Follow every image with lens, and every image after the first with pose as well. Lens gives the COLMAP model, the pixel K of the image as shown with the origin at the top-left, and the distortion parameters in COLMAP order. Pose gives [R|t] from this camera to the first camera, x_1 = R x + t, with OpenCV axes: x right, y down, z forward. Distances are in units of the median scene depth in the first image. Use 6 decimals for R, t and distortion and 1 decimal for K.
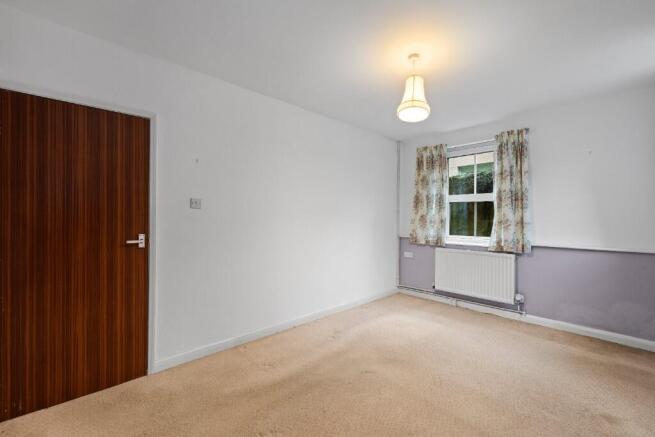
lens RADIAL K [[273.8, 0, 327.6], [0, 273.8, 217.2], [0, 0, 1]] dist [-0.010523, -0.000070]
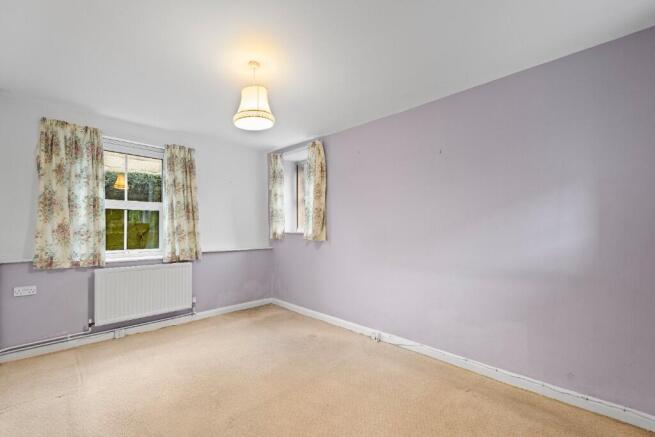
lens RADIAL K [[273.8, 0, 329.2], [0, 273.8, 231.5], [0, 0, 1]] dist [-0.010523, -0.000070]
pose [[-0.053984, -0.012981, 0.998457, -0.393585], [-0.002197, 0.999915, 0.012882, -0.000438], [-0.998539, -0.001498, -0.054008, 0.457354]]
